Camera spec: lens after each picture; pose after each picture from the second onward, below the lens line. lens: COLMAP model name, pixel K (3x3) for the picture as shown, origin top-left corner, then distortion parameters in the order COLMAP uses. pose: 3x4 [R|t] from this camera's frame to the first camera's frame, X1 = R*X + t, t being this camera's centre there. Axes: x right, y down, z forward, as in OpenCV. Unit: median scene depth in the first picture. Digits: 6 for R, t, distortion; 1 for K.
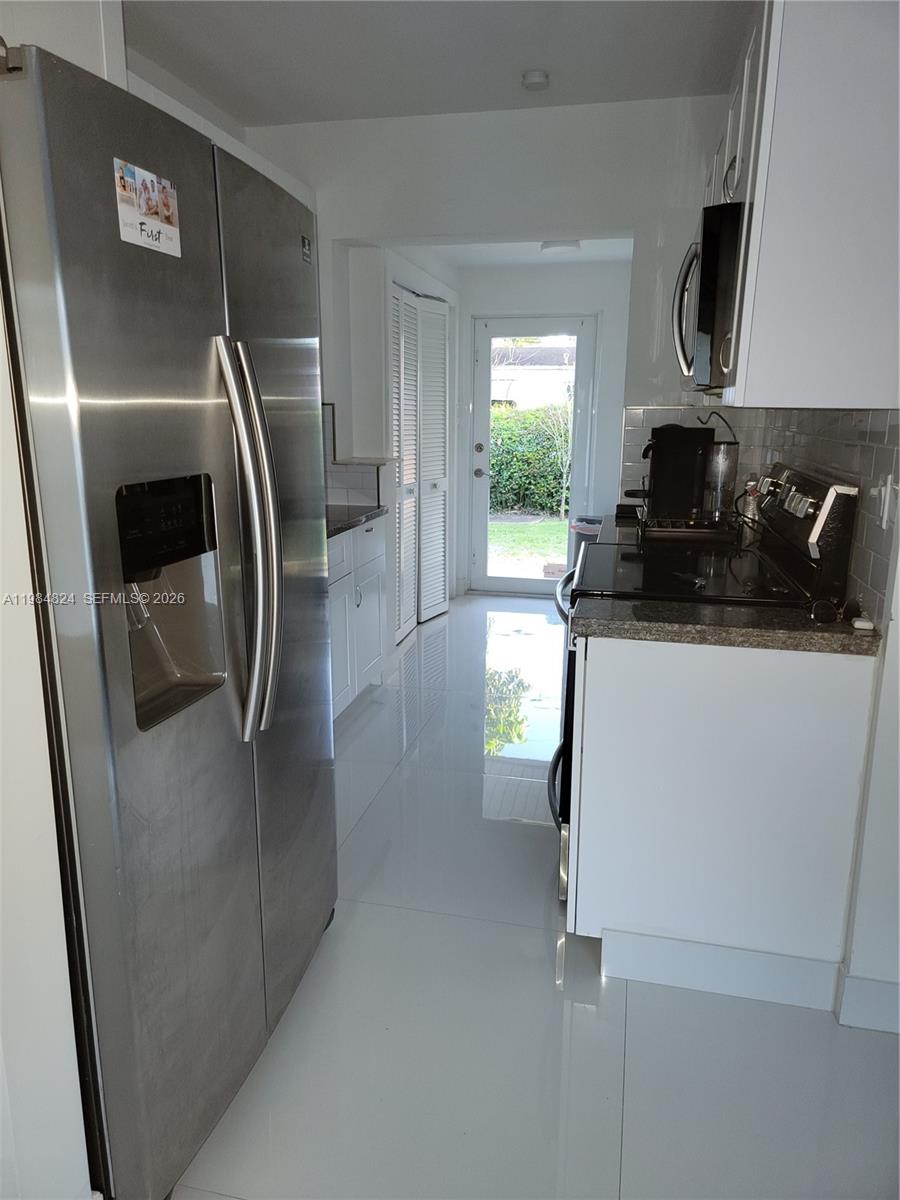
lens RADIAL K [[871.2, 0, 450.0], [0, 871.2, 600.0], [0, 0, 1]] dist [0.010582, 0.002749]
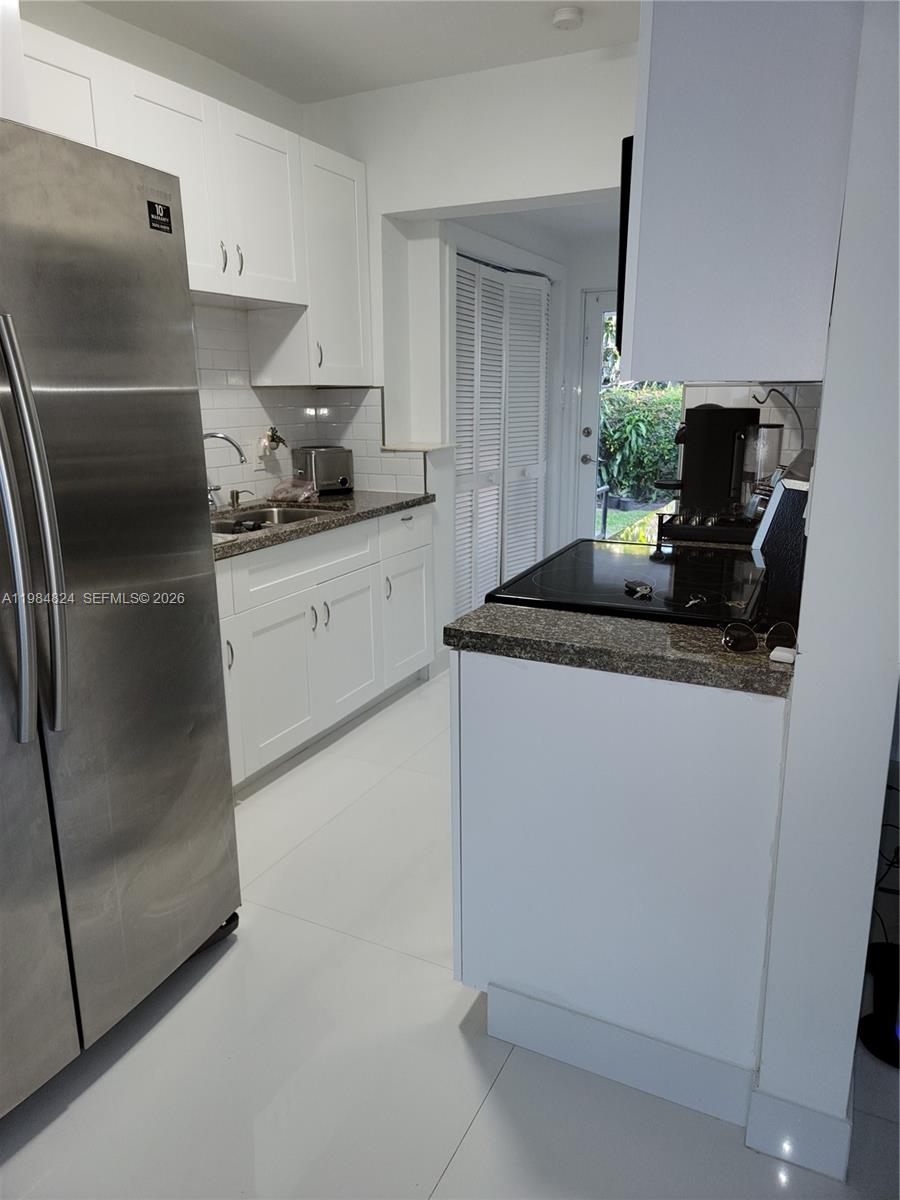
lens RADIAL K [[871.2, 0, 450.0], [0, 871.2, 600.0], [0, 0, 1]] dist [0.010582, 0.002749]
pose [[0.965840, 0.046119, -0.255004, 0.369452], [-0.041765, 0.998875, 0.022465, -0.026824], [0.255753, -0.011048, 0.966679, 0.156606]]
